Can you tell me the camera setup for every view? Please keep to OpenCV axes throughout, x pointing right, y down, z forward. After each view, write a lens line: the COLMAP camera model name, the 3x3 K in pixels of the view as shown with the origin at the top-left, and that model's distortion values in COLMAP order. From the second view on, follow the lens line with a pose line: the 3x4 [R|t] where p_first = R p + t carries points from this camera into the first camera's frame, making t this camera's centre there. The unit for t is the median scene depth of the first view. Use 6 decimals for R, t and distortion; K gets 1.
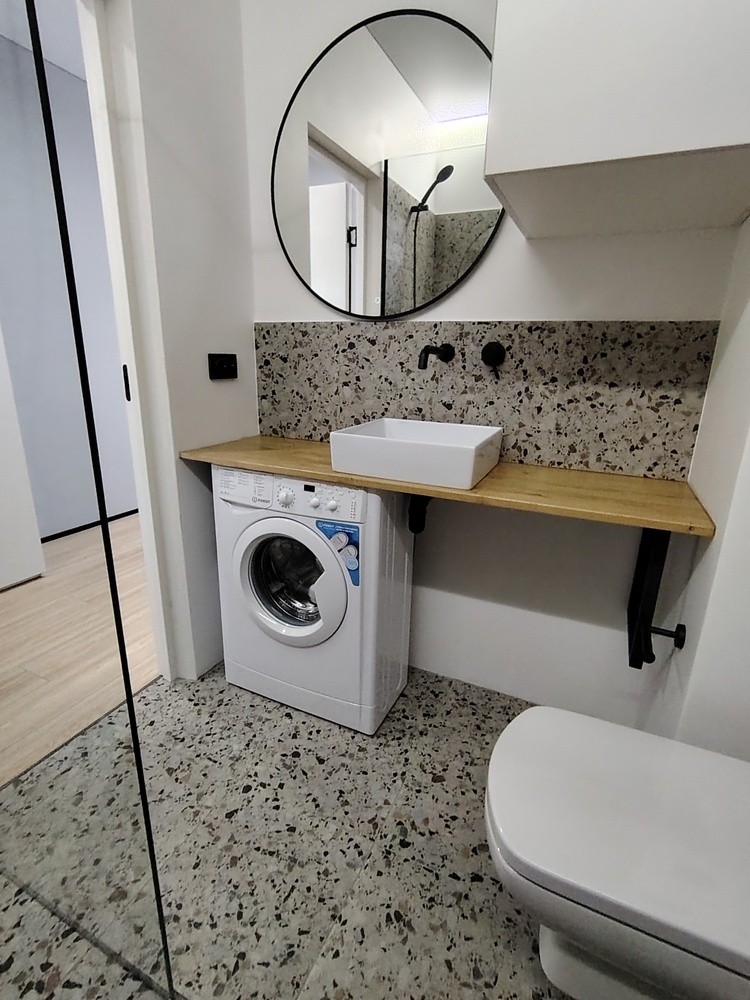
lens RADIAL K [[480.2, 0, 375.9], [0, 480.2, 498.5], [0, 0, 1]] dist [0.001098, 0.000126]
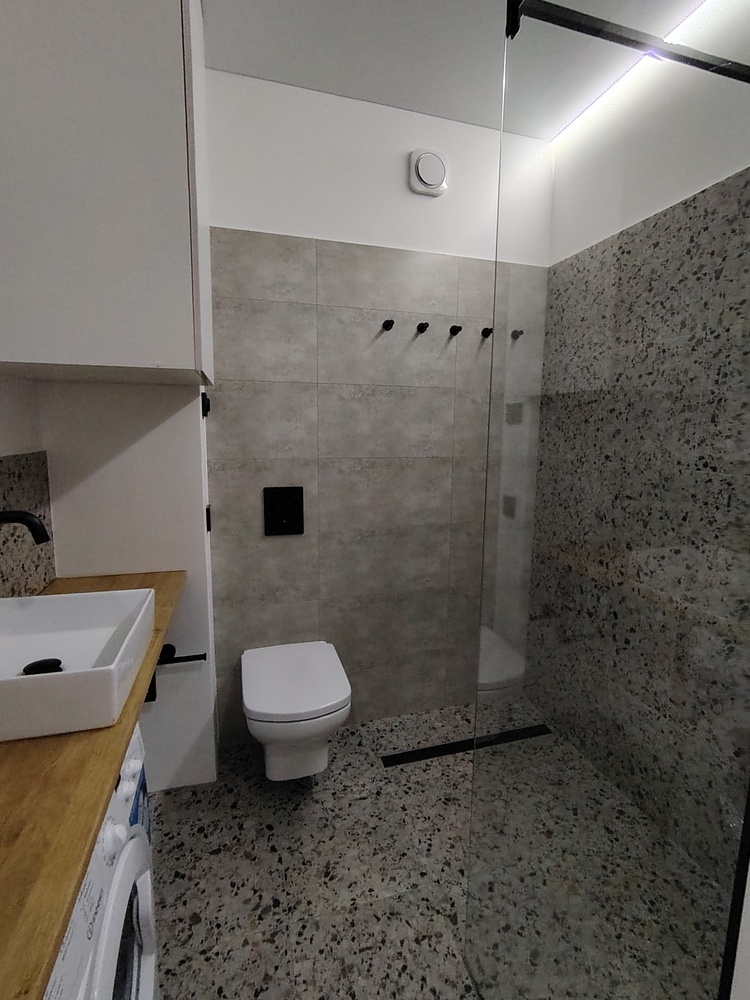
lens RADIAL K [[480.2, 0, 377.6], [0, 480.2, 499.0], [0, 0, 1]] dist [0.001098, 0.000126]
pose [[-0.653942, -0.146155, 0.742293, -0.882379], [0.191446, 0.917258, 0.349264, -0.581192], [-0.731921, 0.370508, -0.571853, 1.200616]]
